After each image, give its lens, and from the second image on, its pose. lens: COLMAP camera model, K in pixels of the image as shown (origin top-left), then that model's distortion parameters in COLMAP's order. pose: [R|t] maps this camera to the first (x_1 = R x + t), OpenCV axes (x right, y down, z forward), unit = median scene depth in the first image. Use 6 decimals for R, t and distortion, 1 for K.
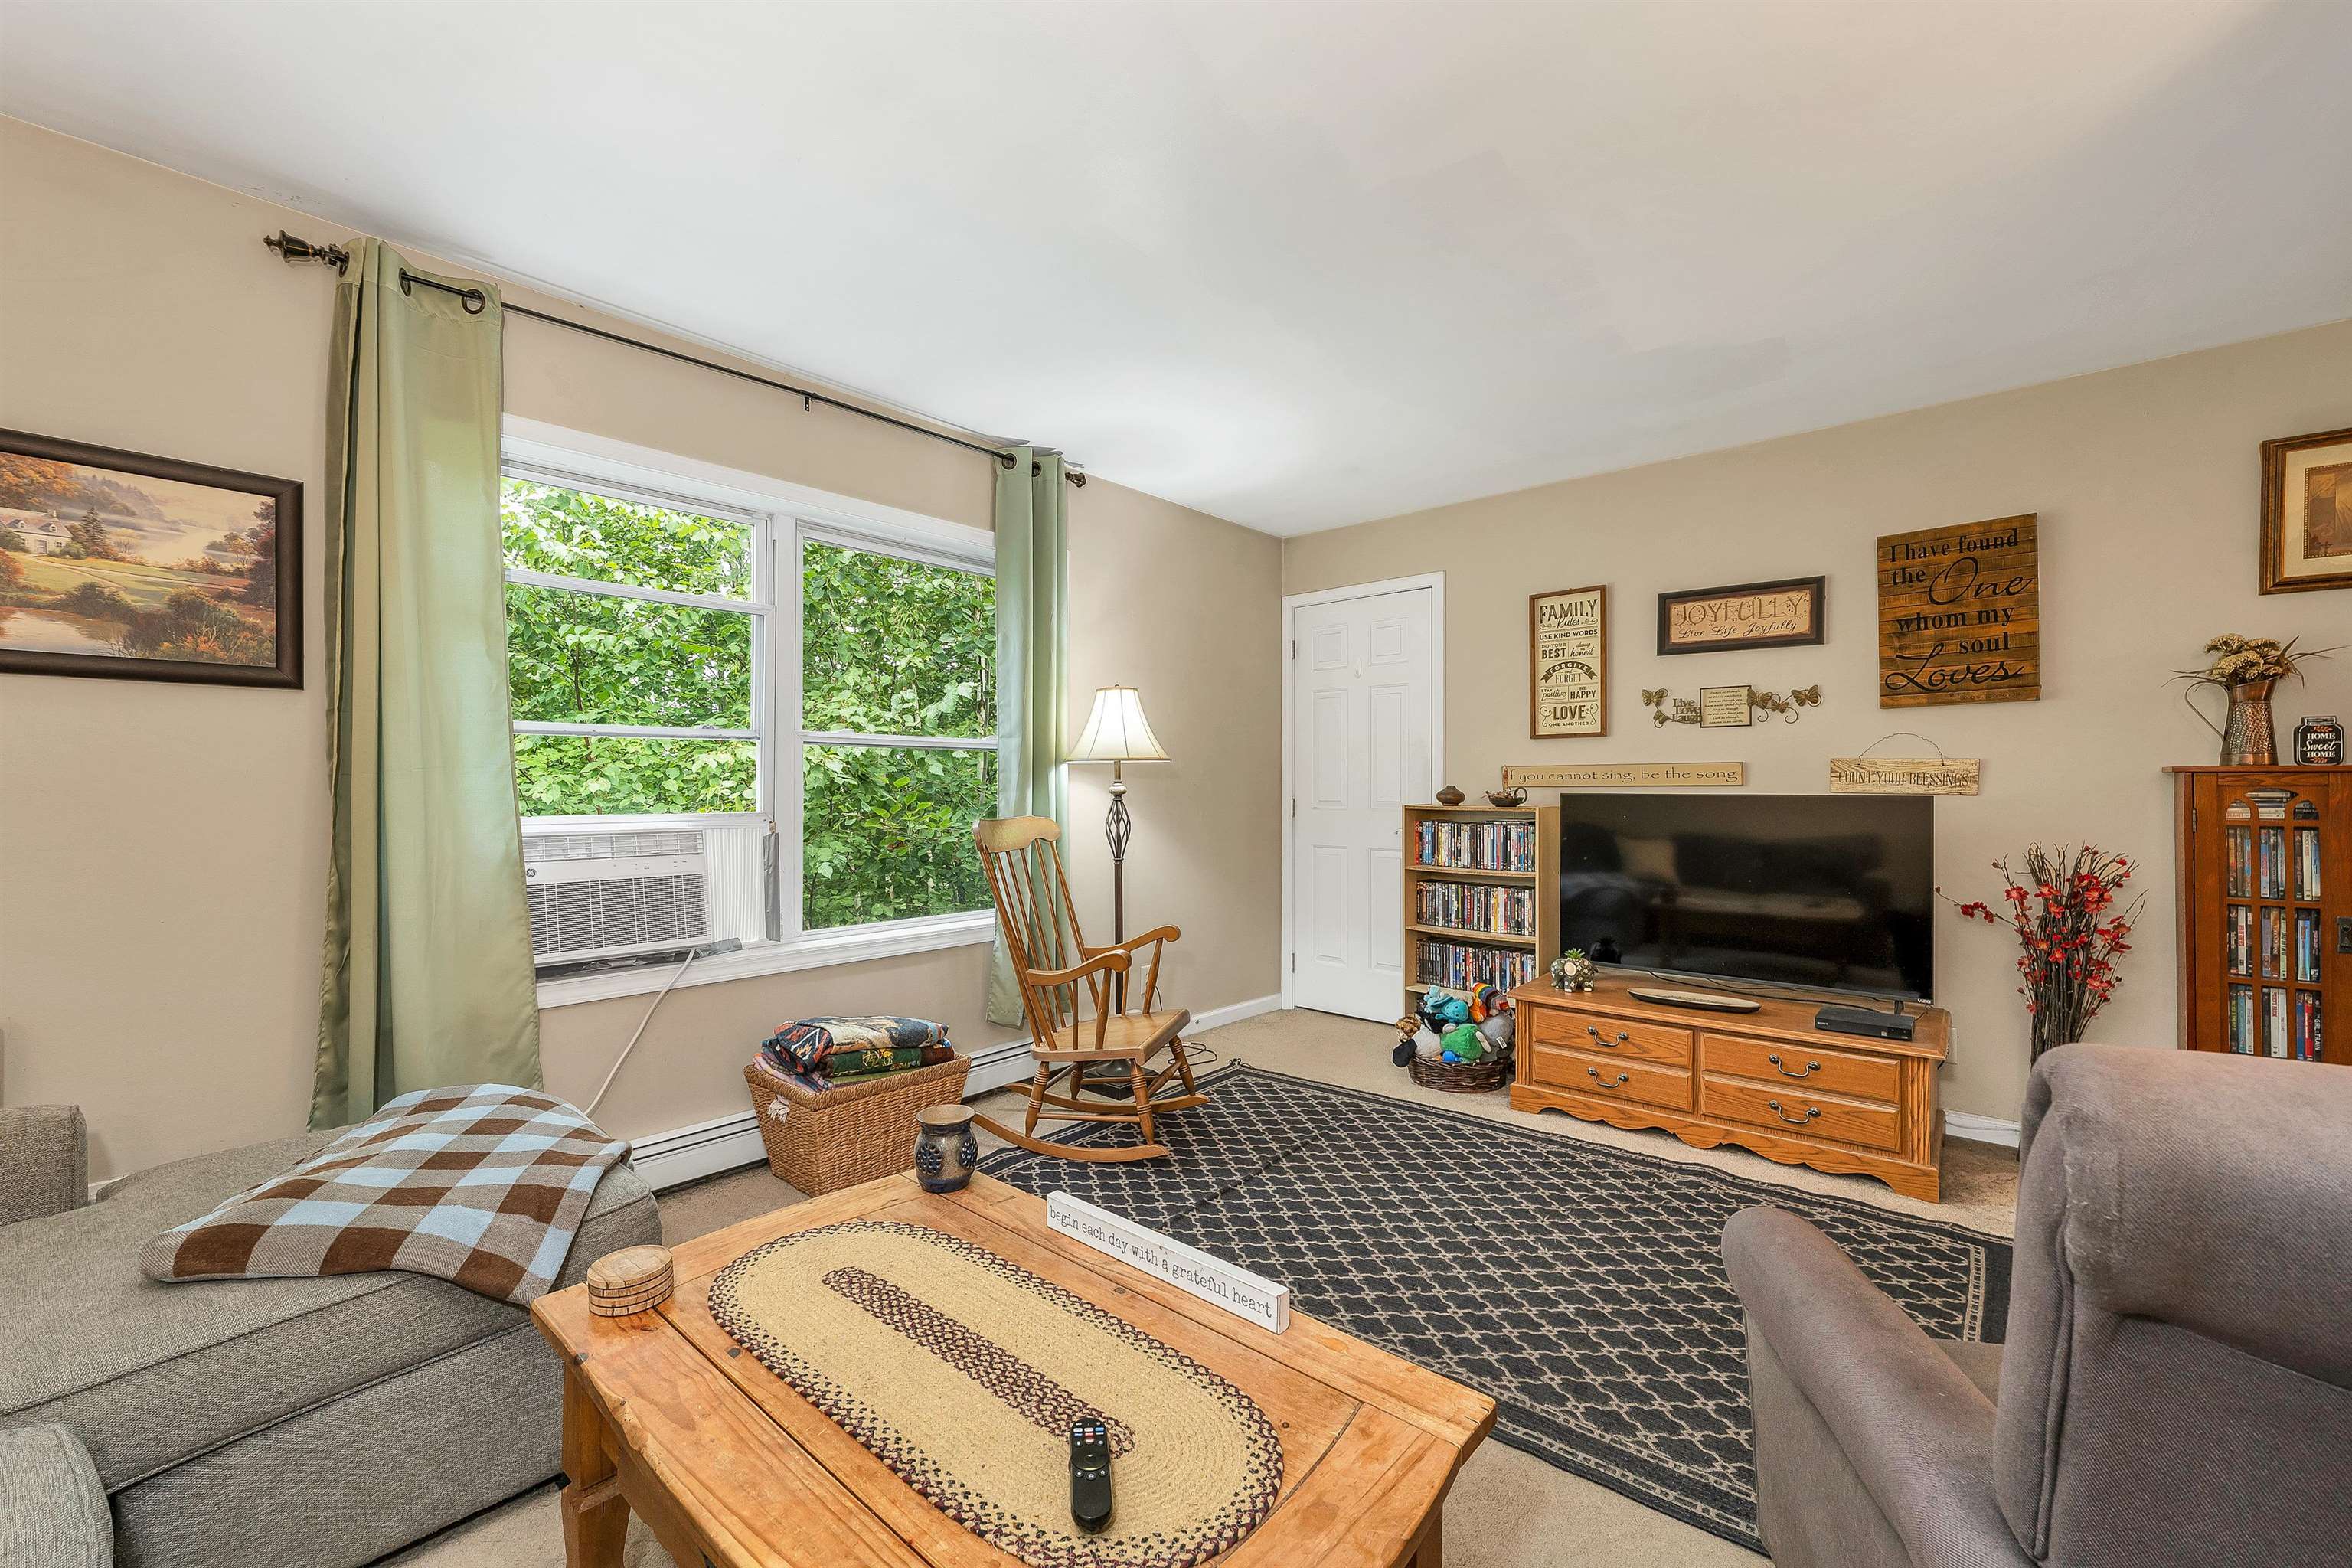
lens RADIAL K [[965.9, 0, 1155.6], [0, 965.9, 783.7], [0, 0, 1]] dist [-0.001743, -0.000137]
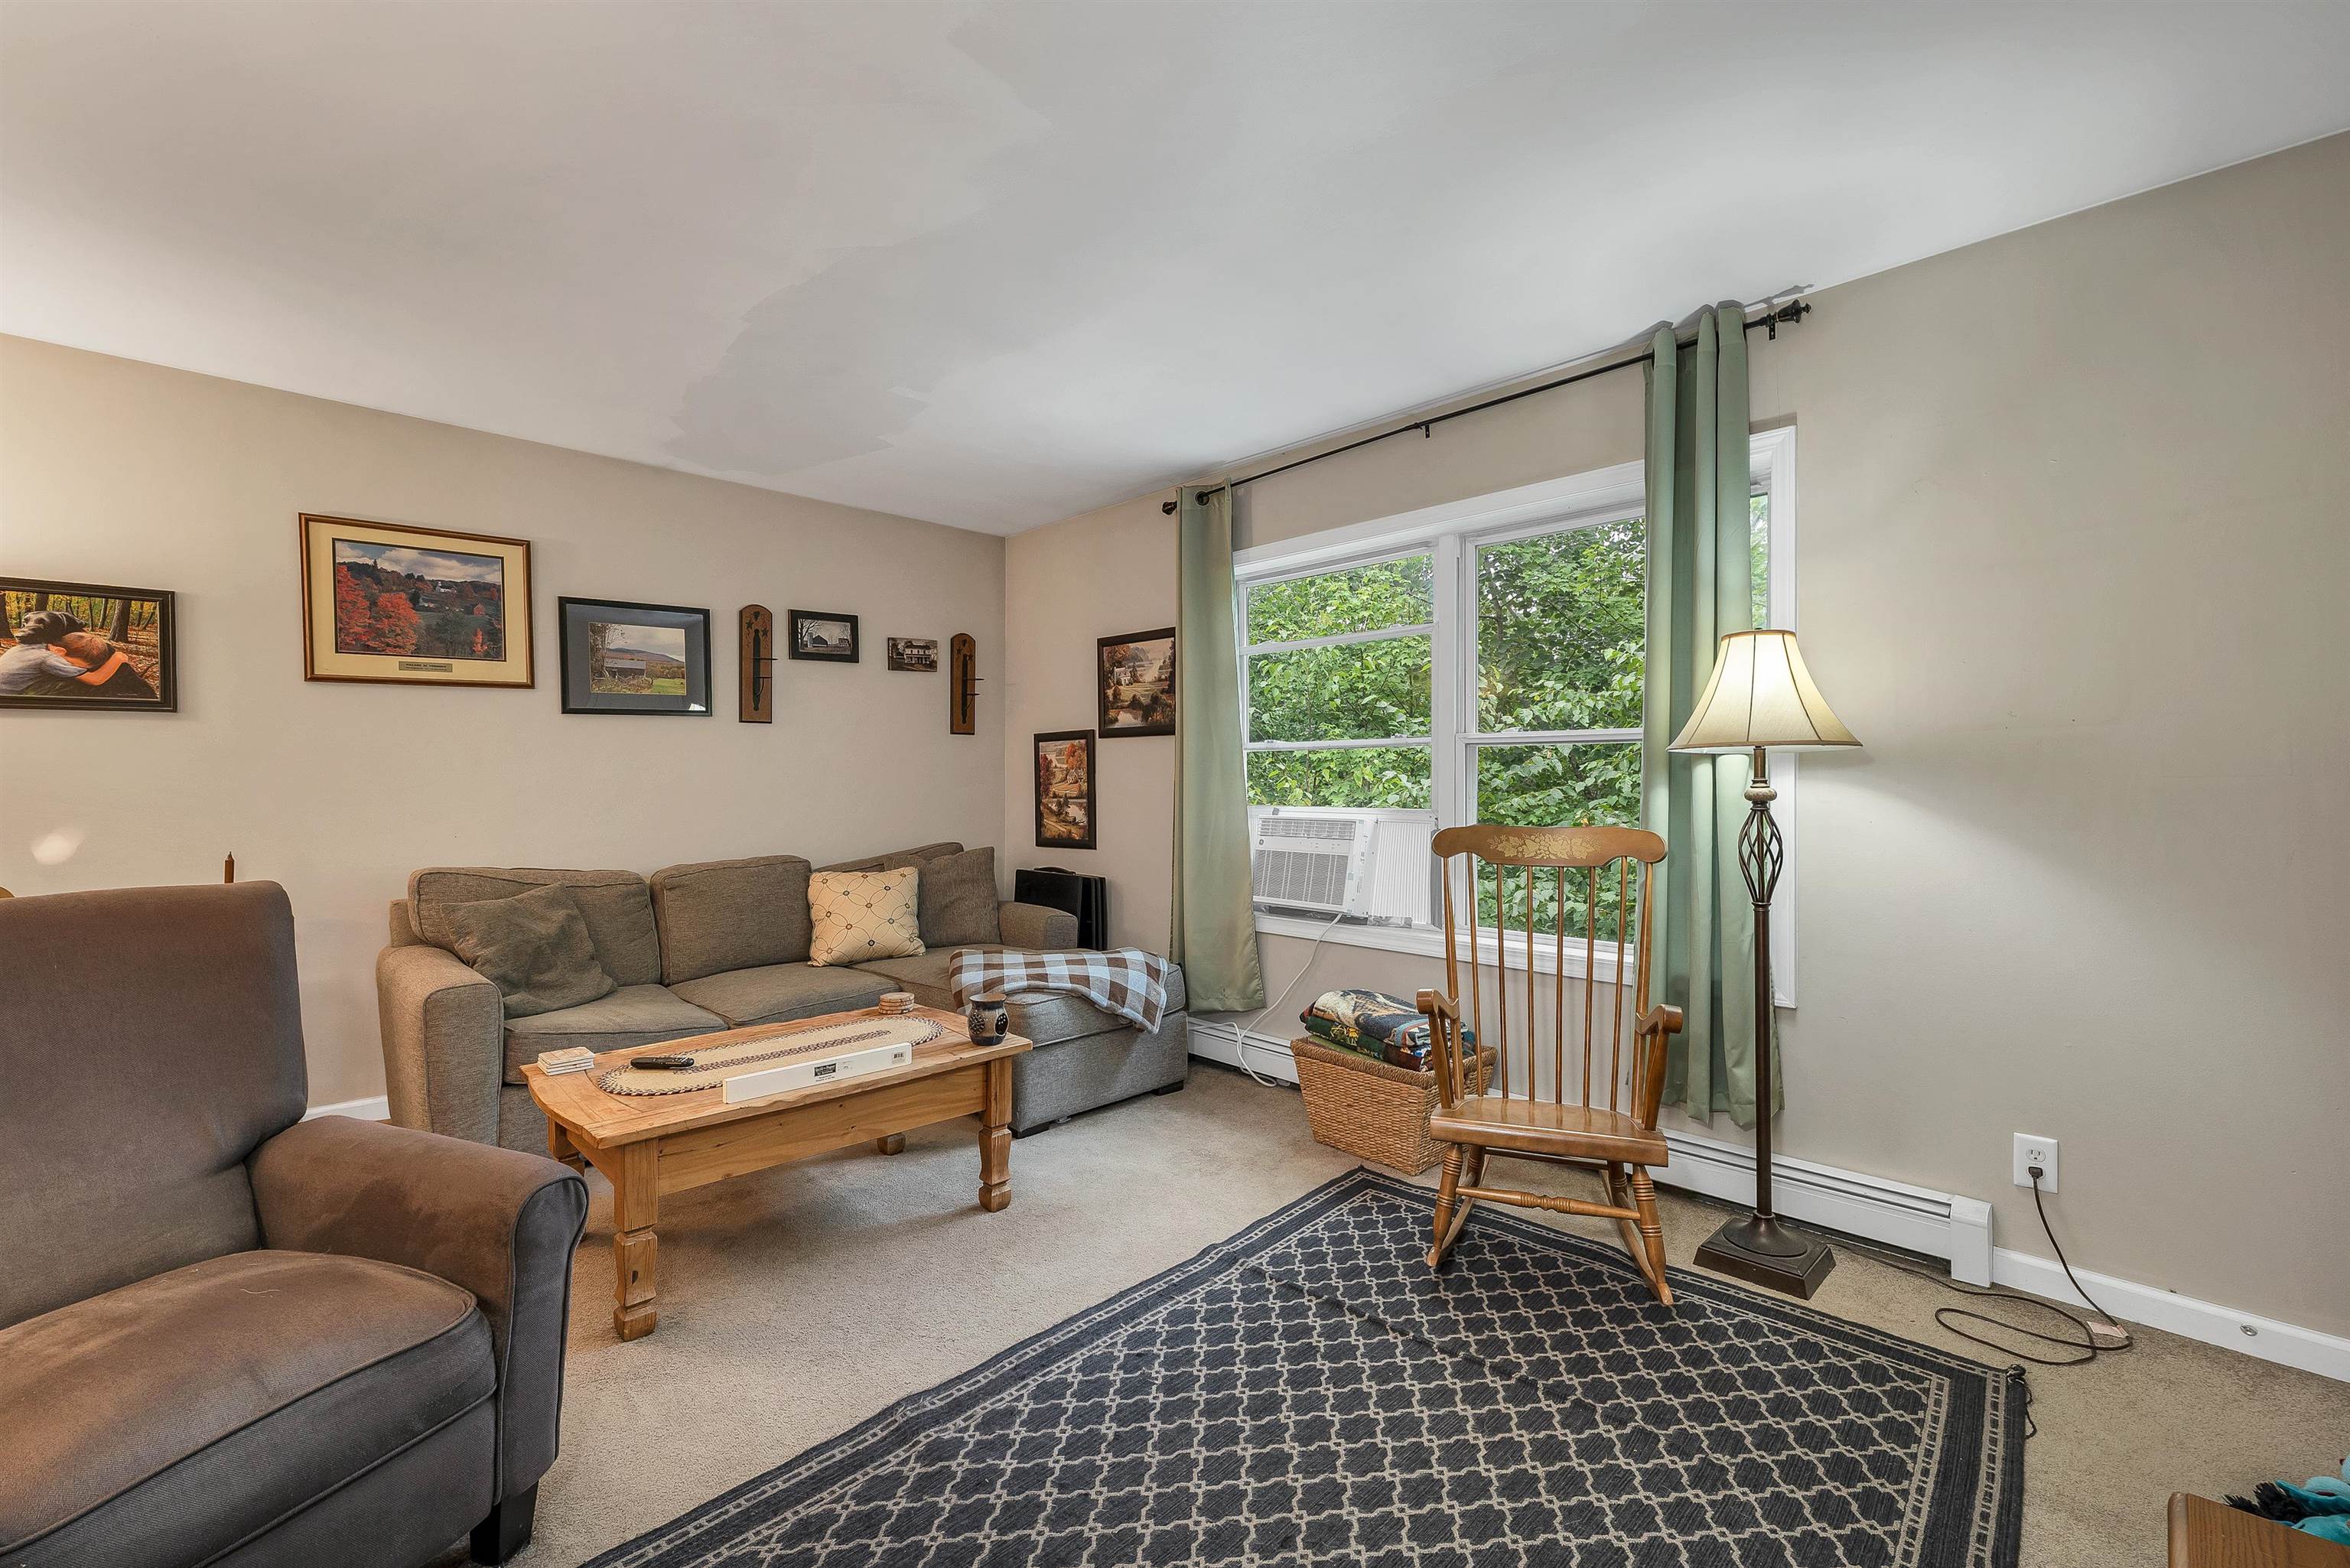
lens RADIAL K [[965.0, 0, 1154.6], [0, 965.0, 783.7], [0, 0, 1]] dist [-0.001743, -0.000137]
pose [[-0.063437, 0.002849, -0.997982, 0.821989], [0.001441, 0.999995, 0.002763, -0.004312], [0.997985, -0.001262, -0.063441, 0.855965]]
